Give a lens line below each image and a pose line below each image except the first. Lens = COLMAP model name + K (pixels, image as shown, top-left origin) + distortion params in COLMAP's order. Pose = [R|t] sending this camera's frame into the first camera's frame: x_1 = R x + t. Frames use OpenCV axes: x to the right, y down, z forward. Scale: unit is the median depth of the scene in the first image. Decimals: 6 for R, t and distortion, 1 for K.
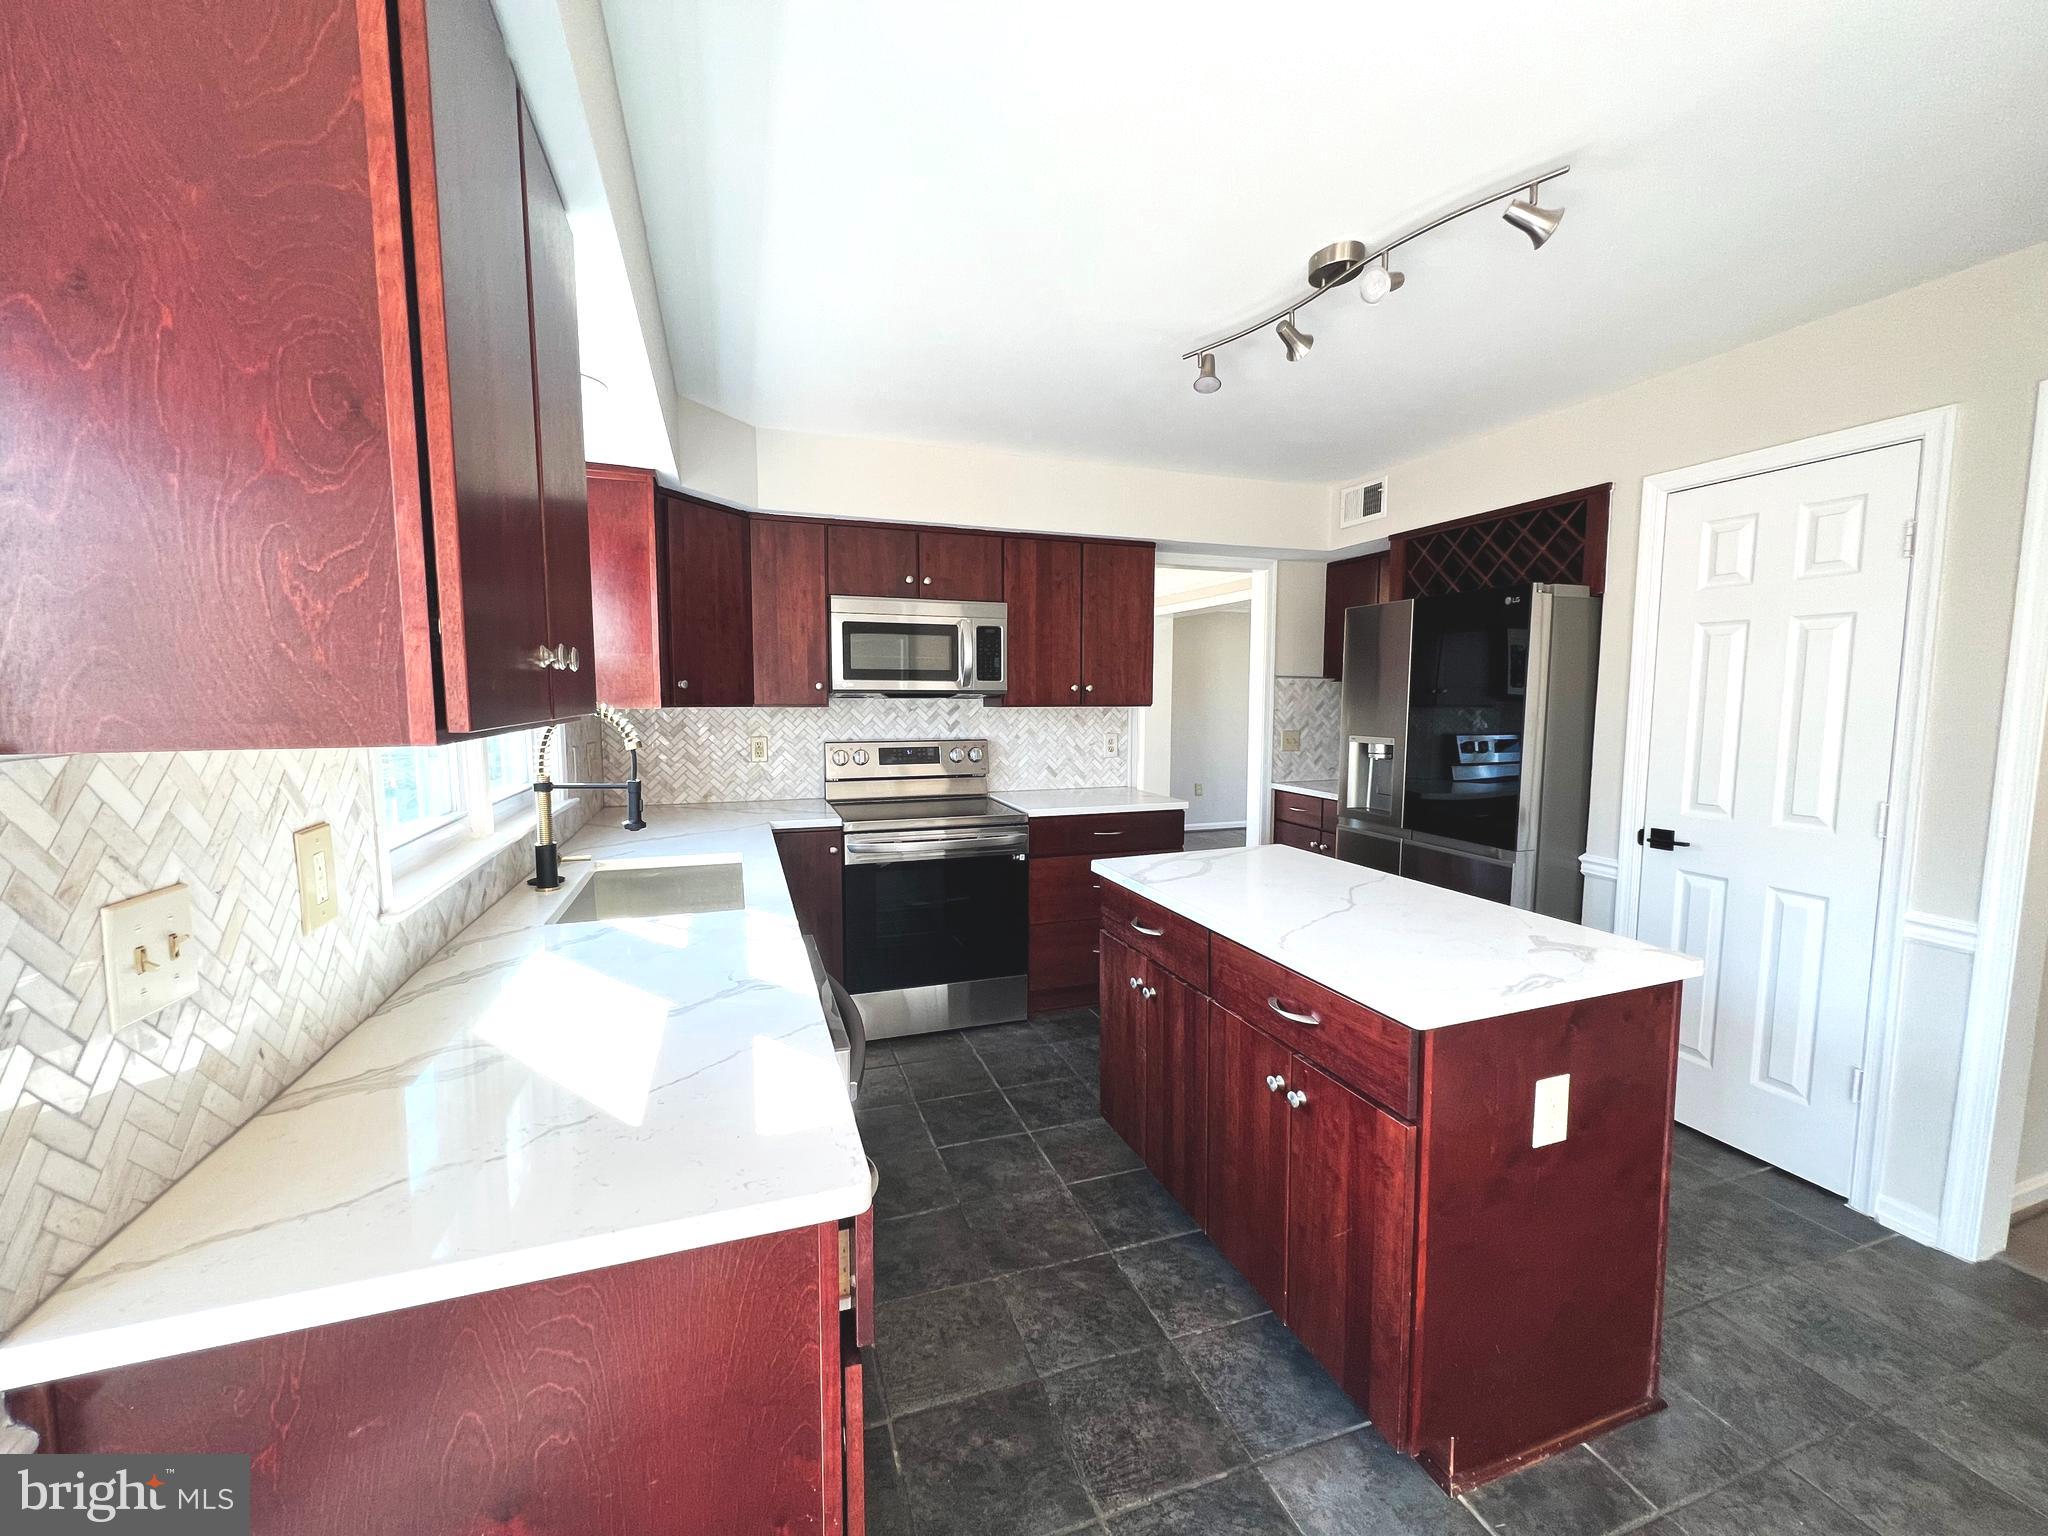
lens RADIAL K [[819.5, 0, 1022.0], [0, 819.5, 767.4], [0, 0, 1]] dist [-0.000353, 0.000026]
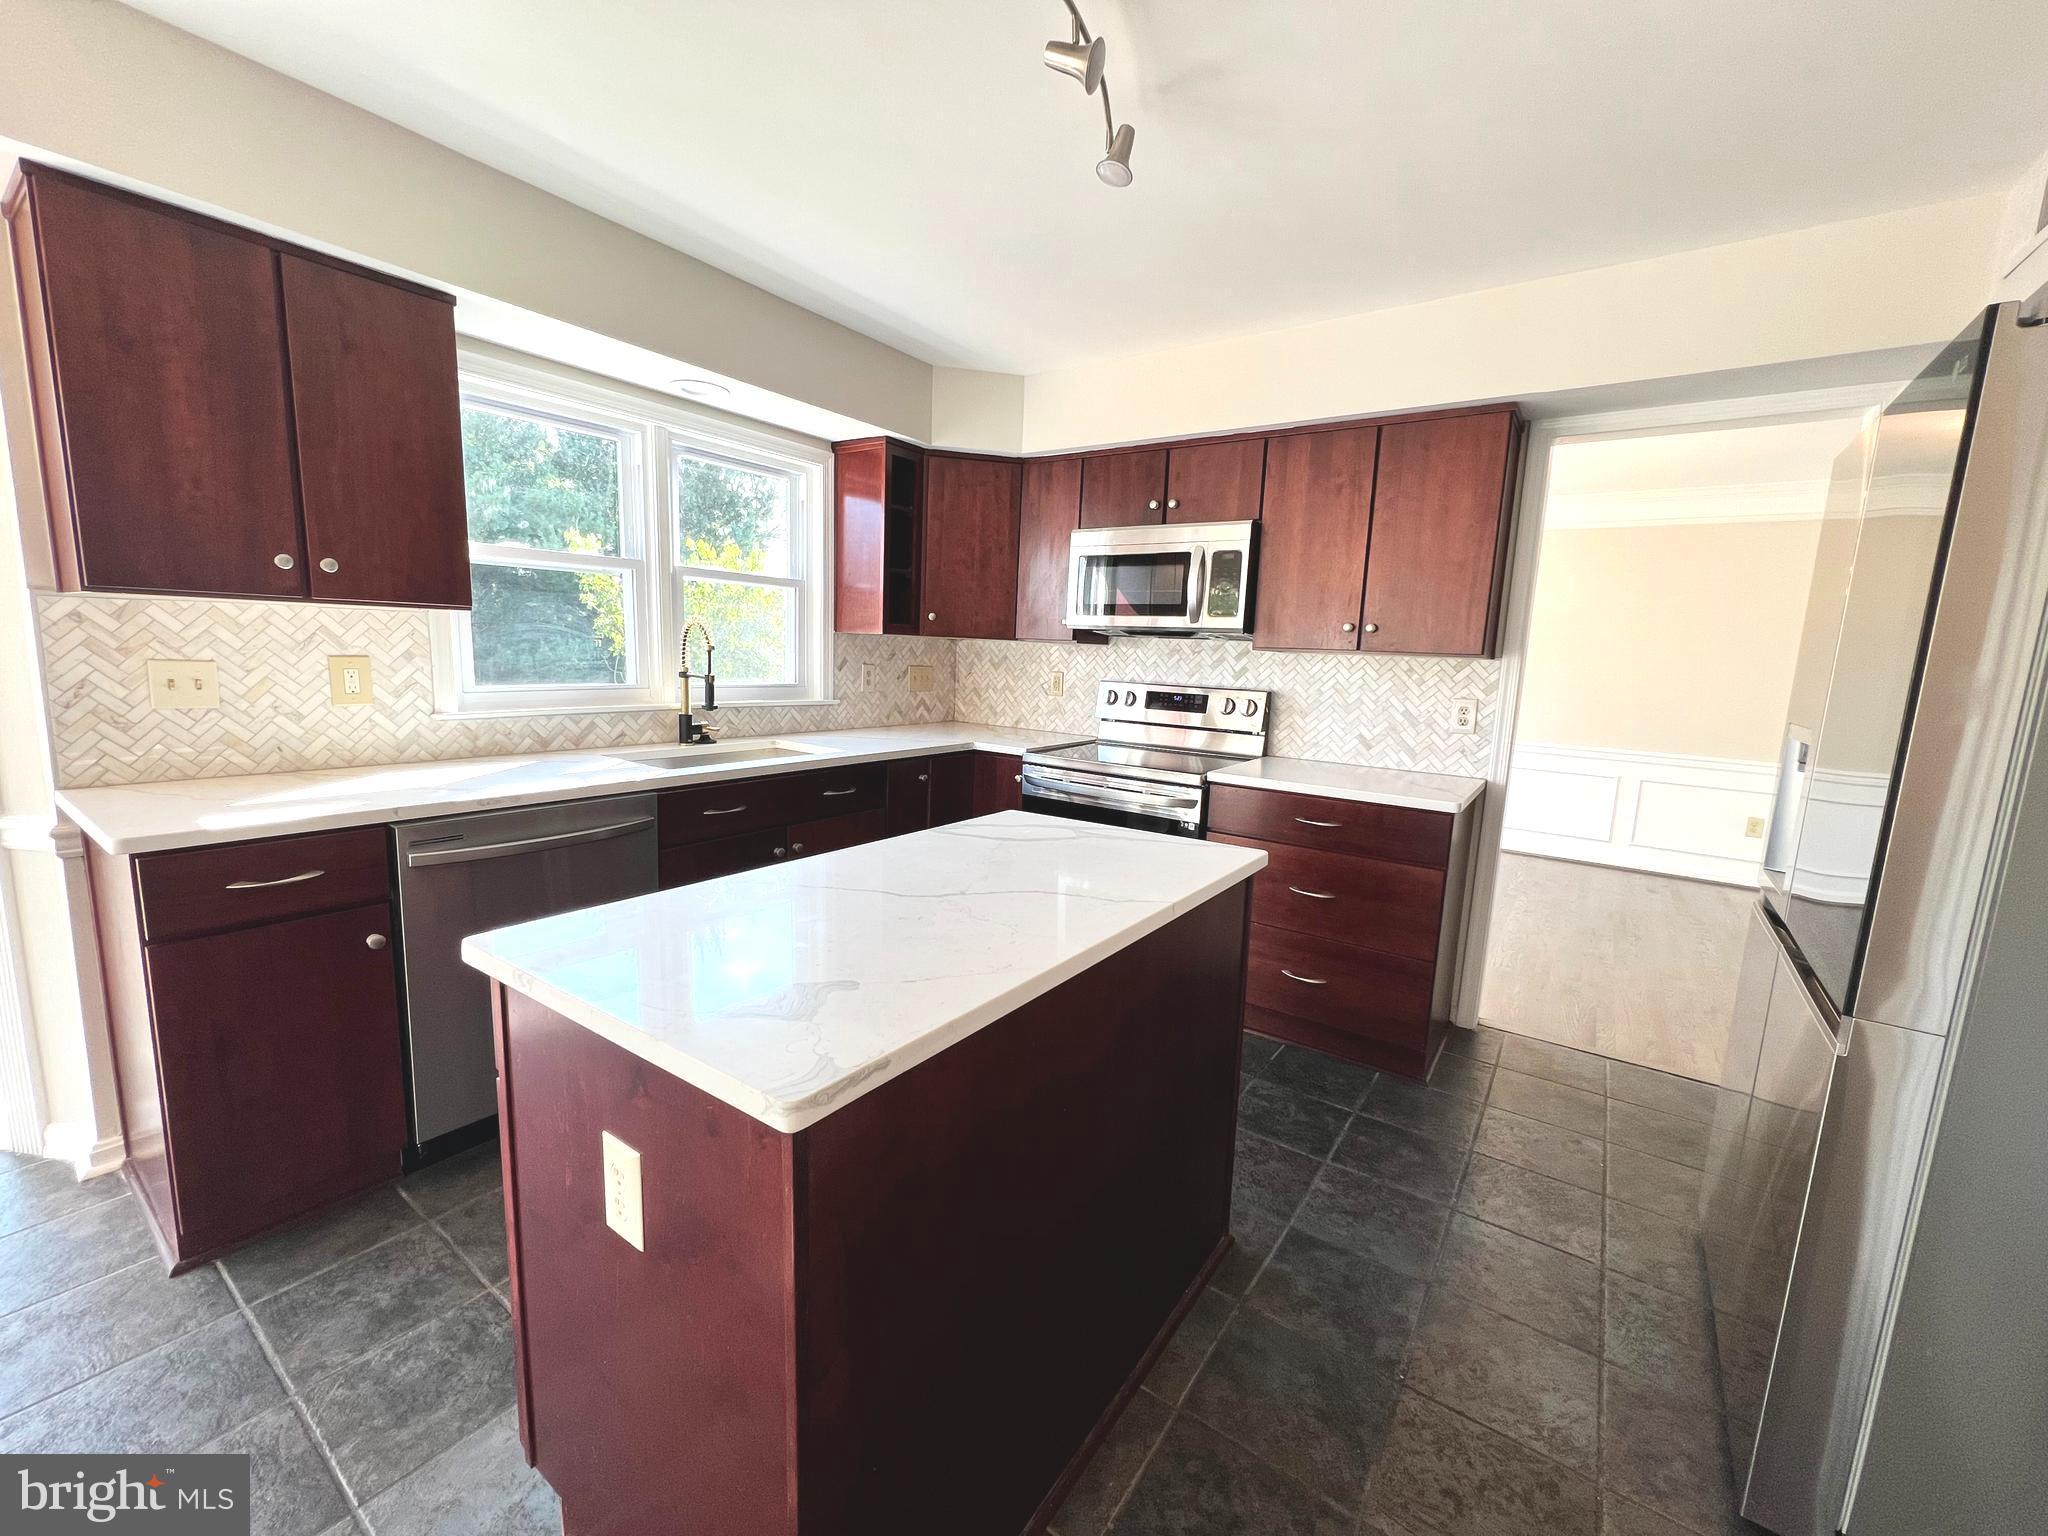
lens RADIAL K [[819.5, 0, 1027.8], [0, 819.5, 772.0], [0, 0, 1]] dist [-0.000353, 0.000026]
pose [[0.580917, 0.143377, -0.801236, 0.540571], [-0.110240, 0.989153, 0.097077, -0.007883], [0.806463, 0.031935, 0.590421, 0.351558]]
